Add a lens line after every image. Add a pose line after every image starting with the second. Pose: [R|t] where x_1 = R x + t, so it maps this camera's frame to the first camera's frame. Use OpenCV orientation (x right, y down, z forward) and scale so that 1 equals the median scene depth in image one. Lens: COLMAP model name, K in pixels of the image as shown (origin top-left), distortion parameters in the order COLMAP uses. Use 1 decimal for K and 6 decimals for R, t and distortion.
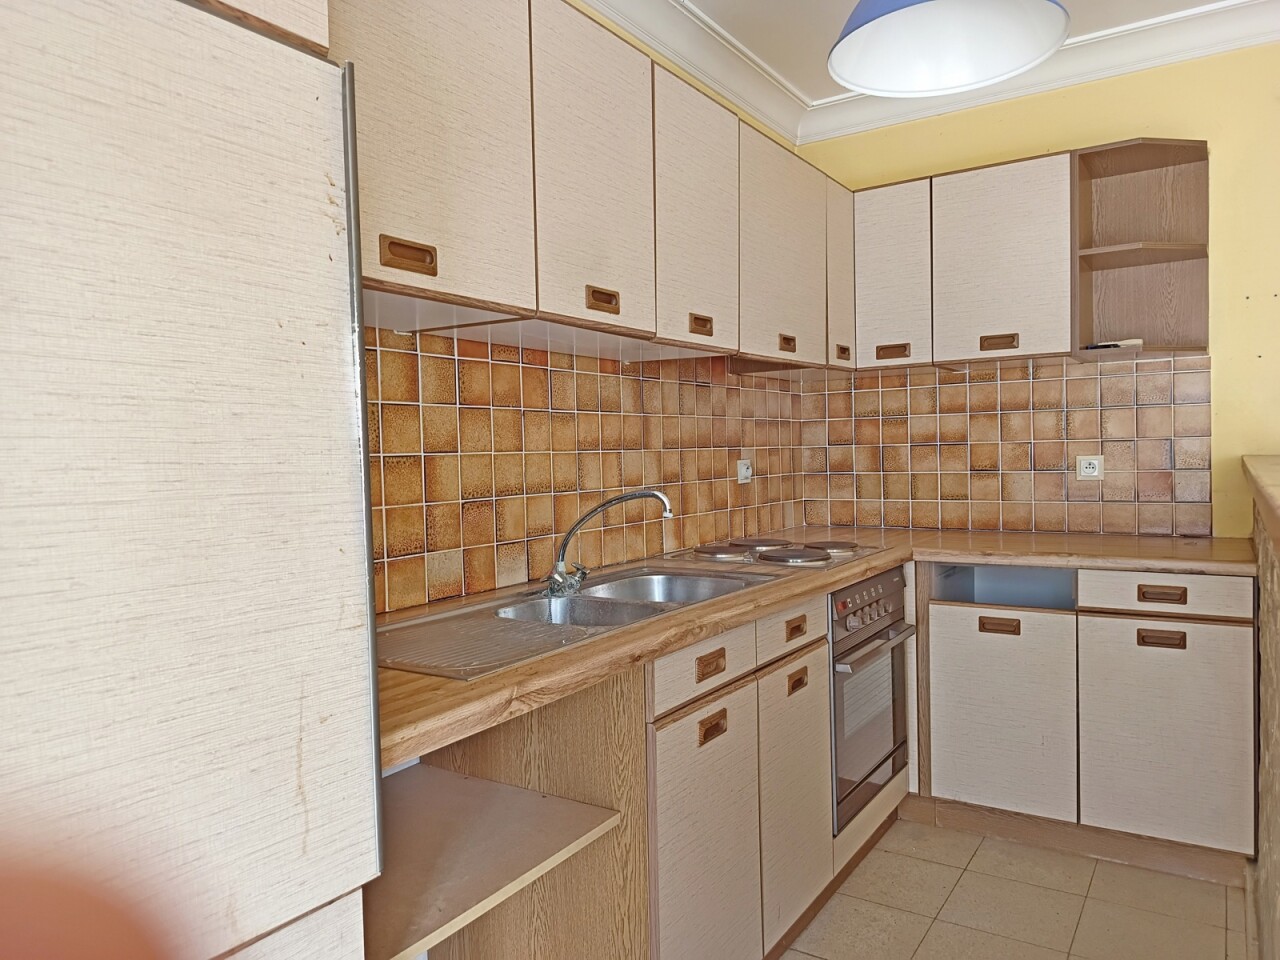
lens RADIAL K [[894.4, 0, 639.7], [0, 894.4, 477.6], [0, 0, 1]] dist [0.008775, 0.002927]
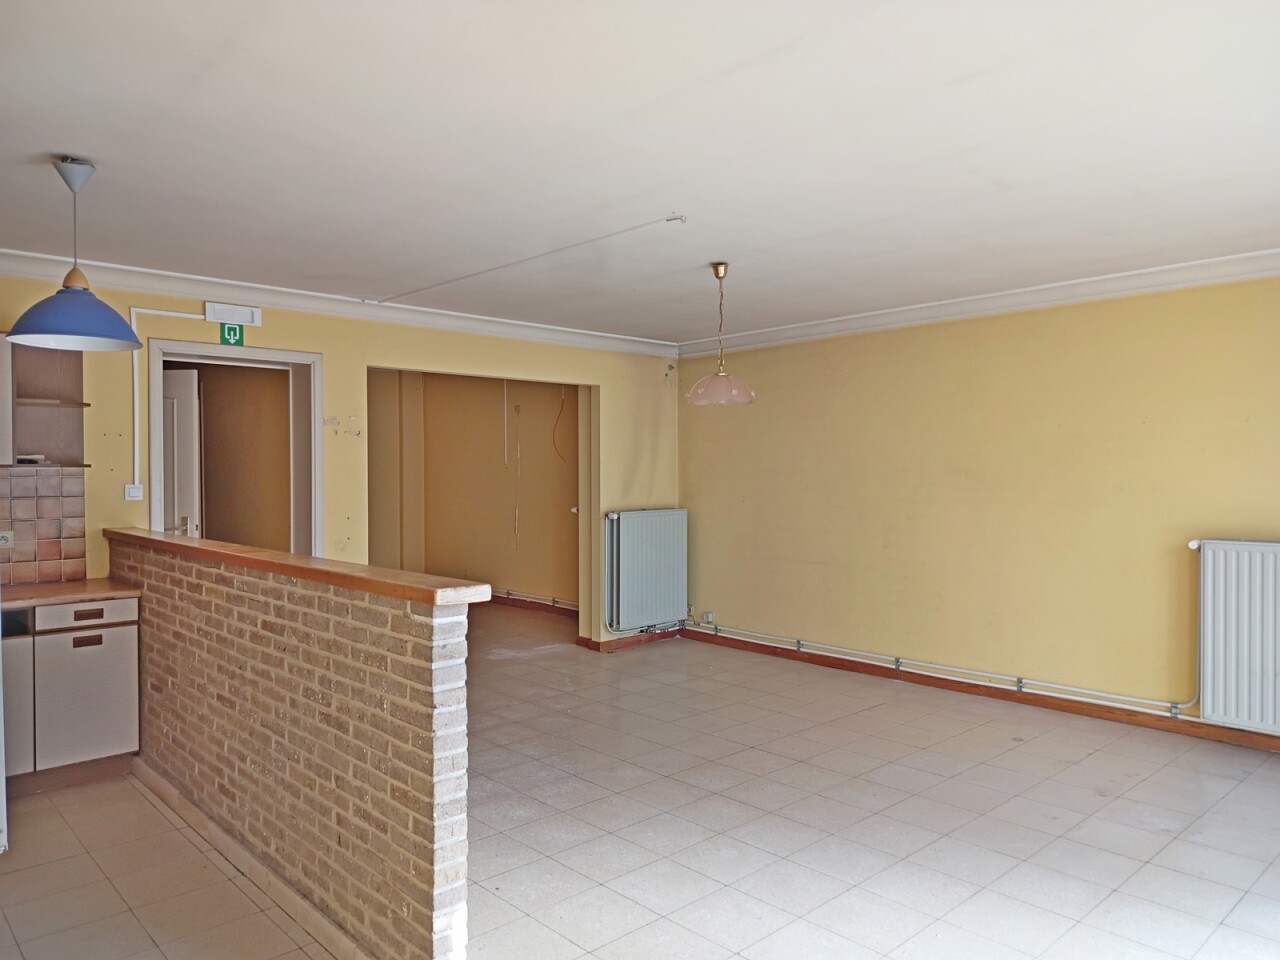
lens RADIAL K [[894.4, 0, 638.3], [0, 894.4, 482.6], [0, 0, 1]] dist [0.008775, 0.002927]
pose [[0.238743, 0.016085, 0.970950, -0.708090], [0.028070, 0.999331, -0.023457, -0.043112], [-0.970677, 0.032854, 0.238131, -0.362460]]
